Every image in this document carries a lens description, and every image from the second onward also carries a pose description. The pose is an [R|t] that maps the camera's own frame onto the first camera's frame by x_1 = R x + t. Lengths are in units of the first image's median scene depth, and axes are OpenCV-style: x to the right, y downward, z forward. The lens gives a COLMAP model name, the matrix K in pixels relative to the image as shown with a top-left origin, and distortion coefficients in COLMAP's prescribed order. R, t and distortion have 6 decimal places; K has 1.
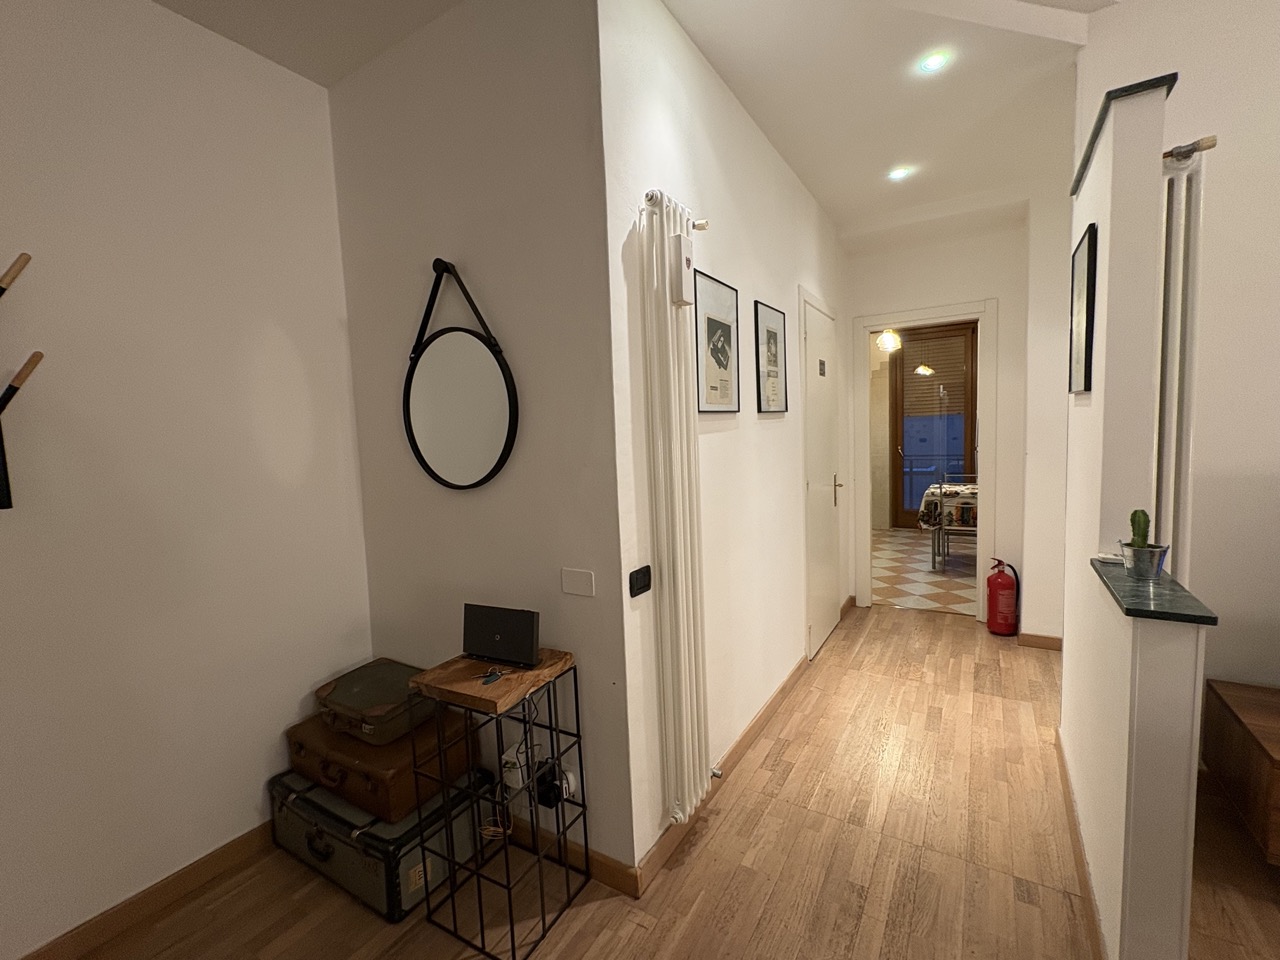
lens RADIAL K [[560.4, 0, 640.7], [0, 560.4, 482.1], [0, 0, 1]] dist [0.000316, 0.000016]
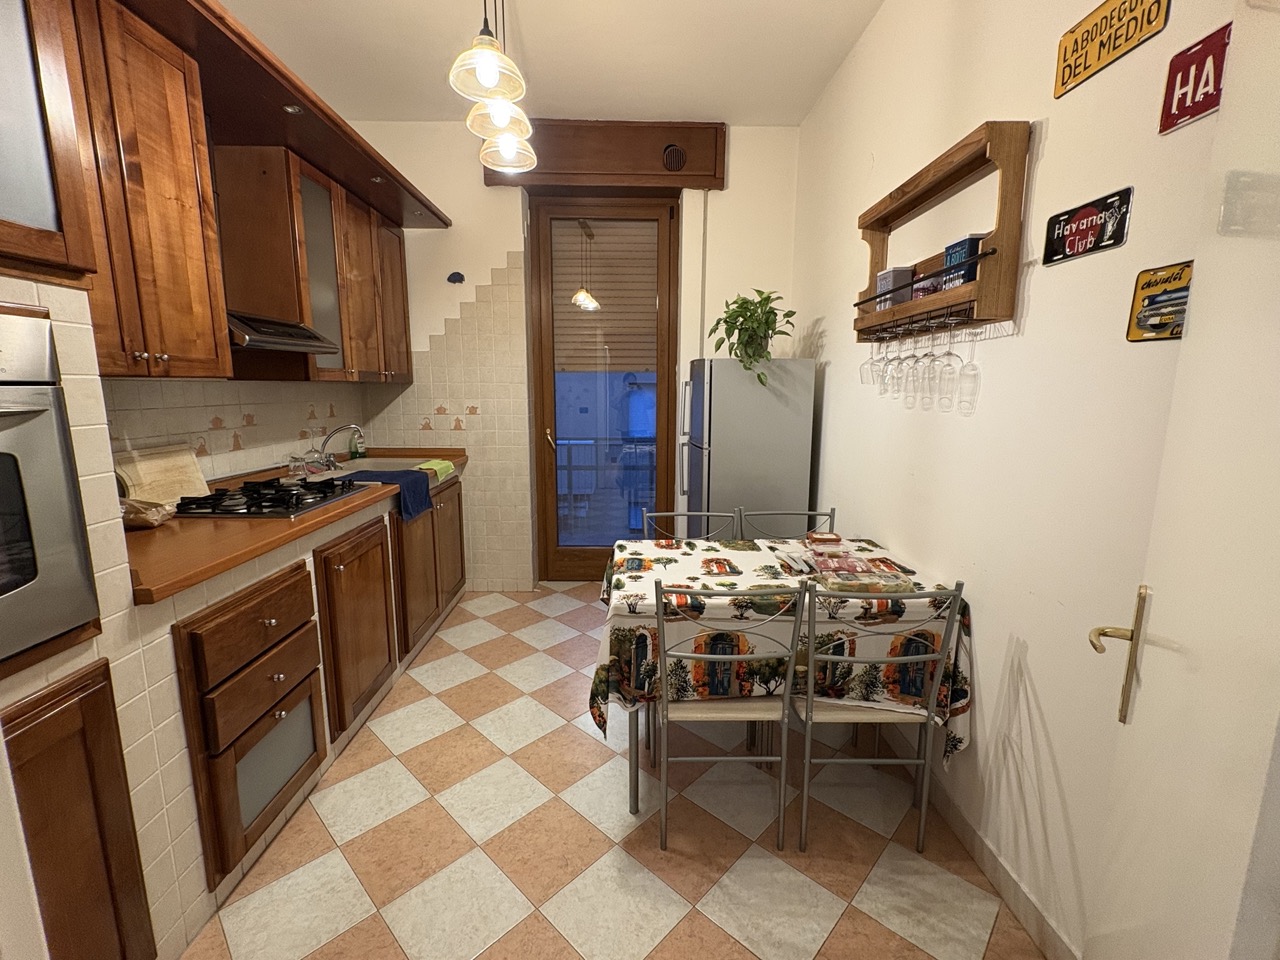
lens RADIAL K [[560.4, 0, 638.2], [0, 560.4, 480.0], [0, 0, 1]] dist [0.000316, 0.000016]
pose [[0.841882, -0.039145, 0.538240, 0.328347], [0.003320, 0.997723, 0.067370, -0.063893], [-0.539651, -0.054931, 0.840095, 0.675767]]
